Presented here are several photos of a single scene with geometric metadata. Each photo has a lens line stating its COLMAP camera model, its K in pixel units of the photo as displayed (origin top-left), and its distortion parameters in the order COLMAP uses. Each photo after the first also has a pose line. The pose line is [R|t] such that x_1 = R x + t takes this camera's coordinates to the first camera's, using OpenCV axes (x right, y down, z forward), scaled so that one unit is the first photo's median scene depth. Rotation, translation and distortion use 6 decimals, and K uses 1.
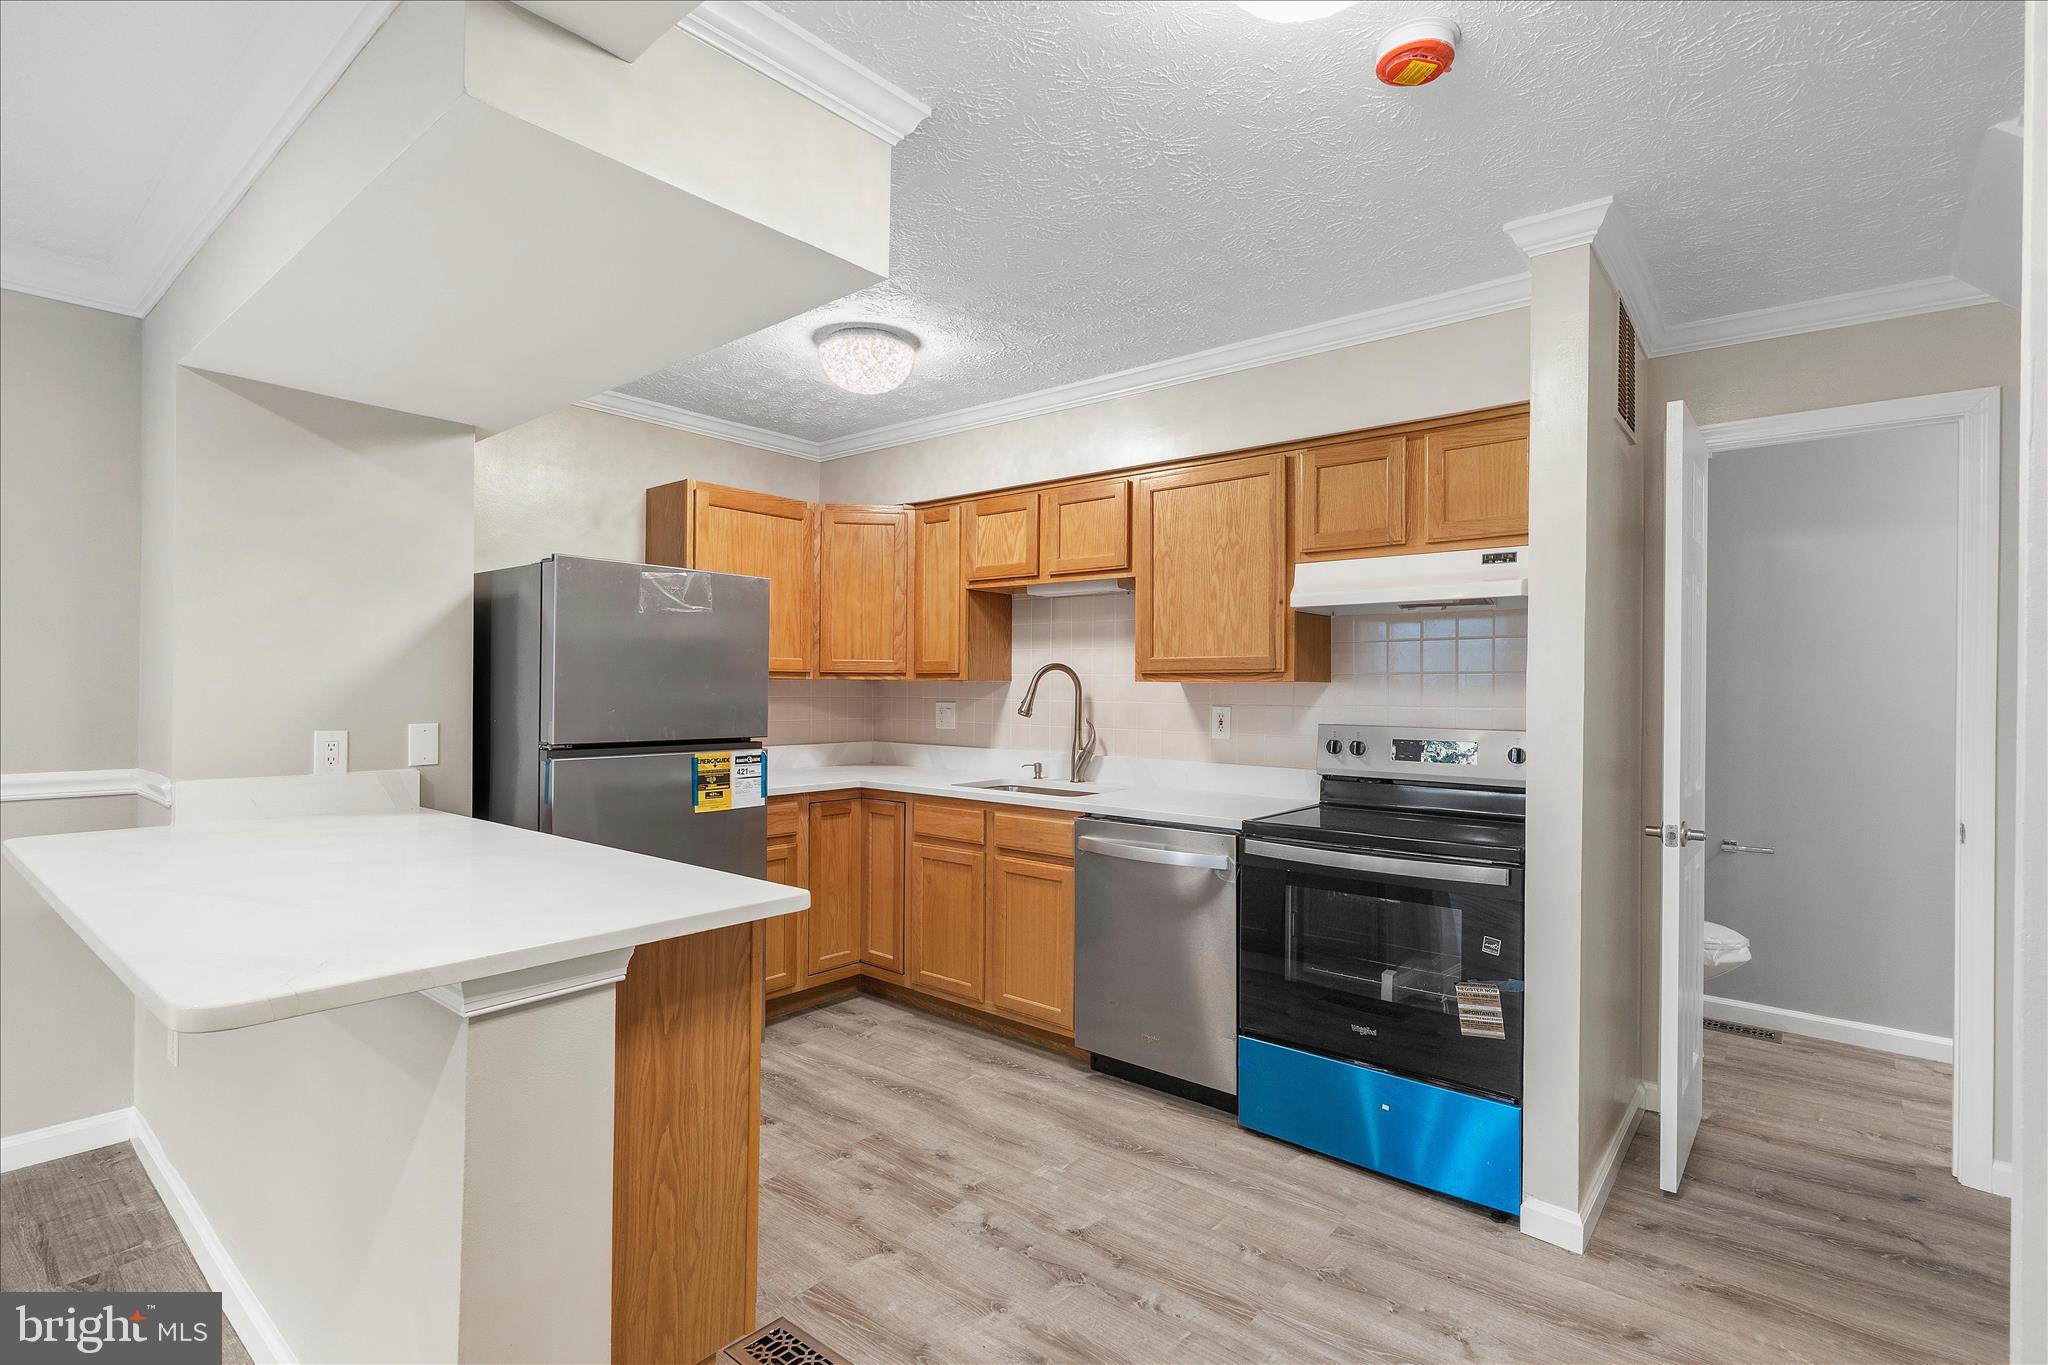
lens RADIAL K [[1032.4, 0, 1024.0], [0, 1032.4, 682.5], [0, 0, 1]] dist [0.002941, -0.000020]
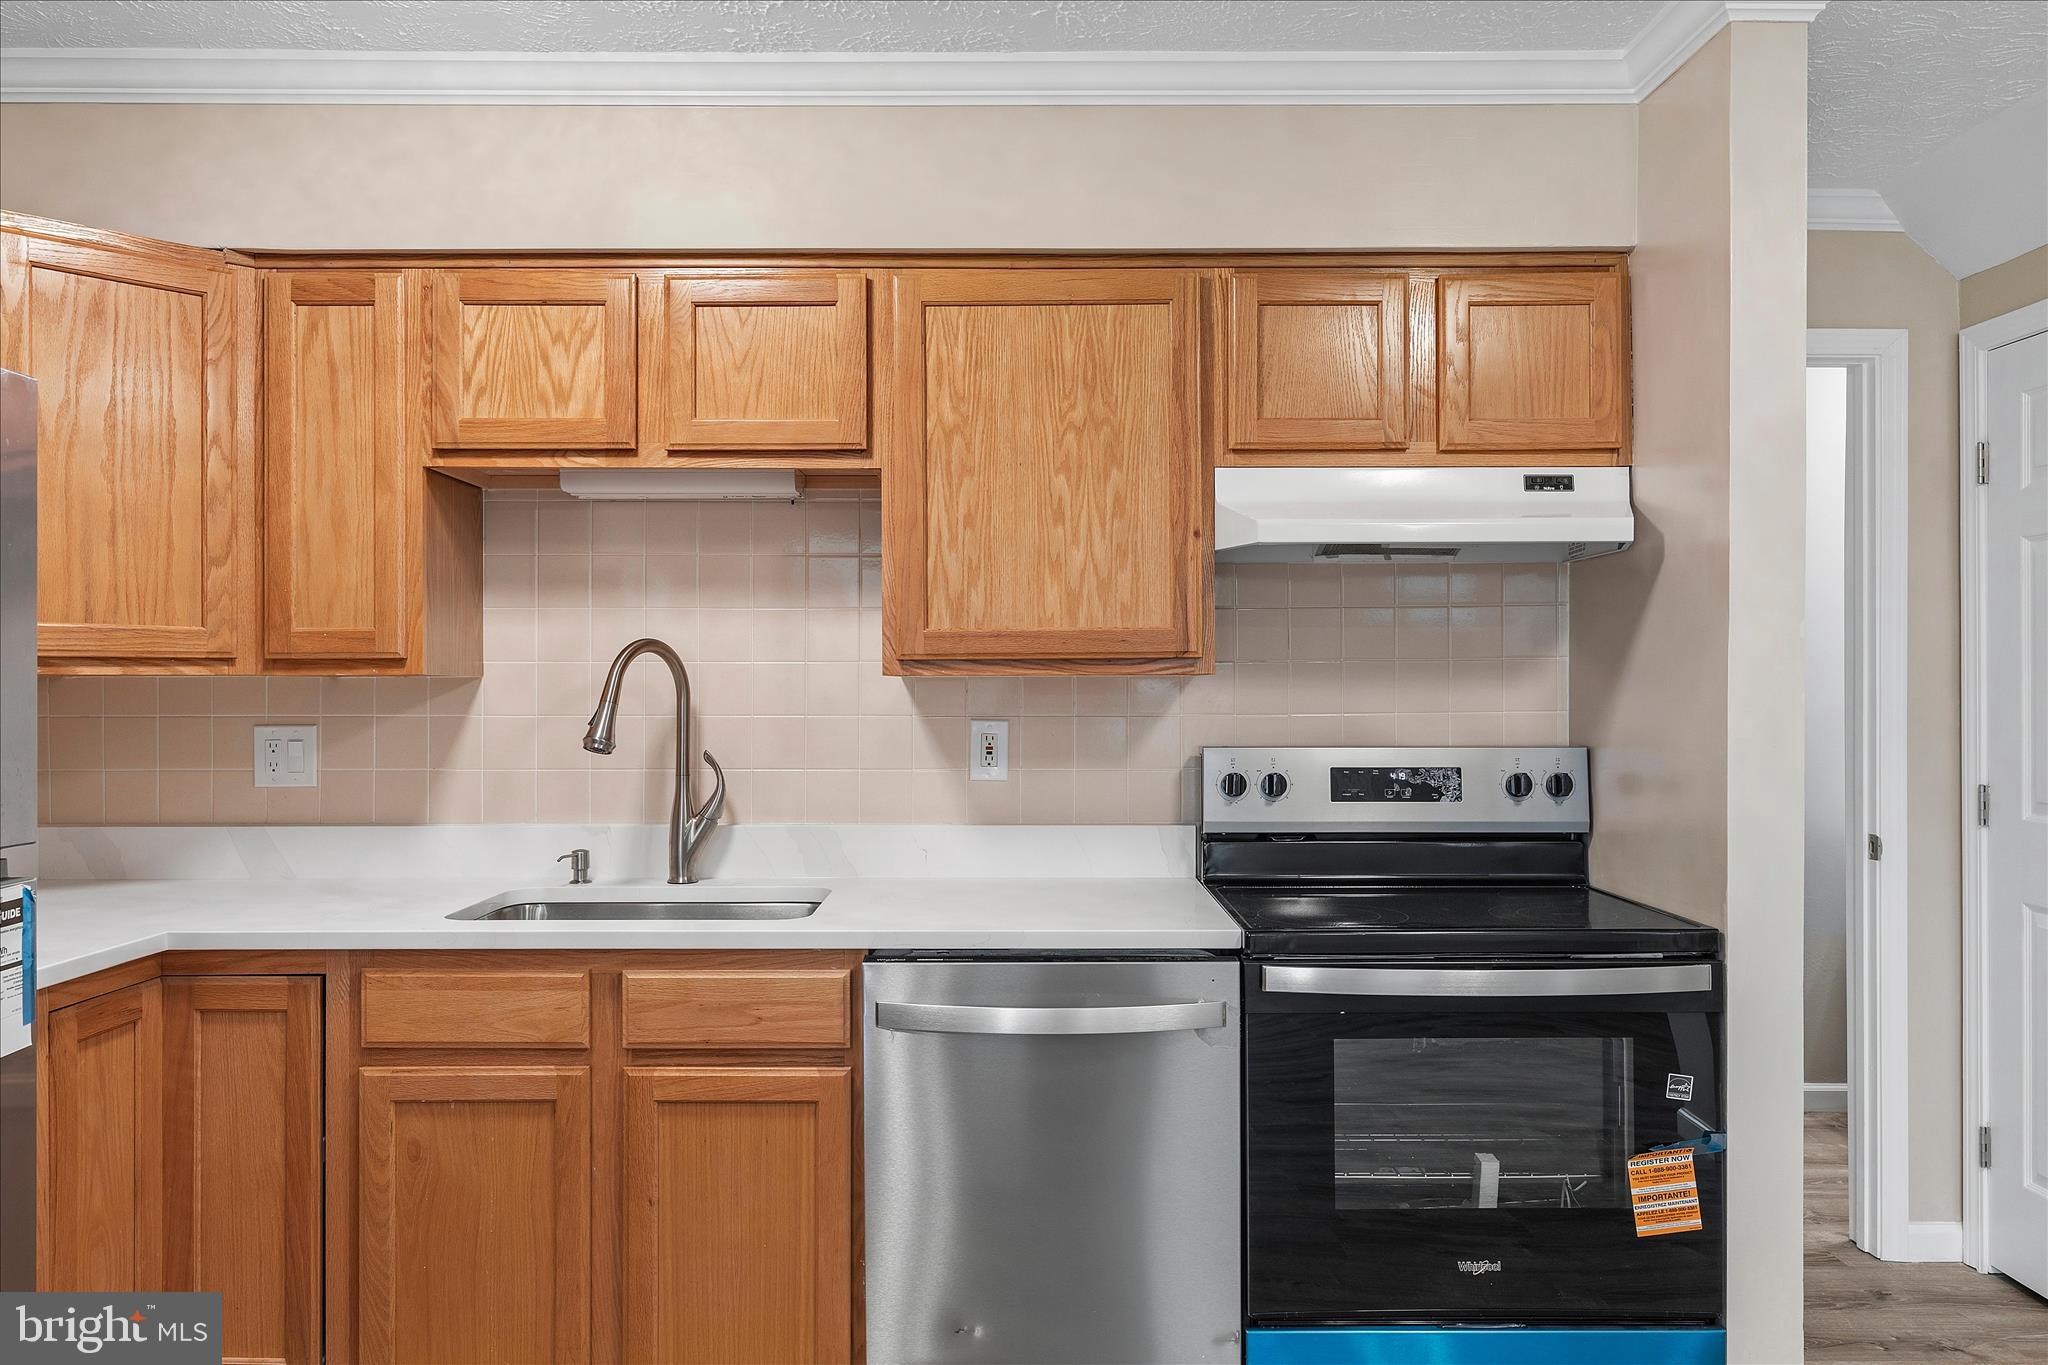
lens RADIAL K [[1482.2, 0, 1024.0], [0, 1482.2, 682.5], [0, 0, 1]] dist [0.000982, -0.001577]
pose [[0.750872, -0.008601, 0.660391, -0.321961], [0.005059, 0.999961, 0.007272, -0.002698], [-0.660428, -0.002119, 0.750887, 0.411823]]
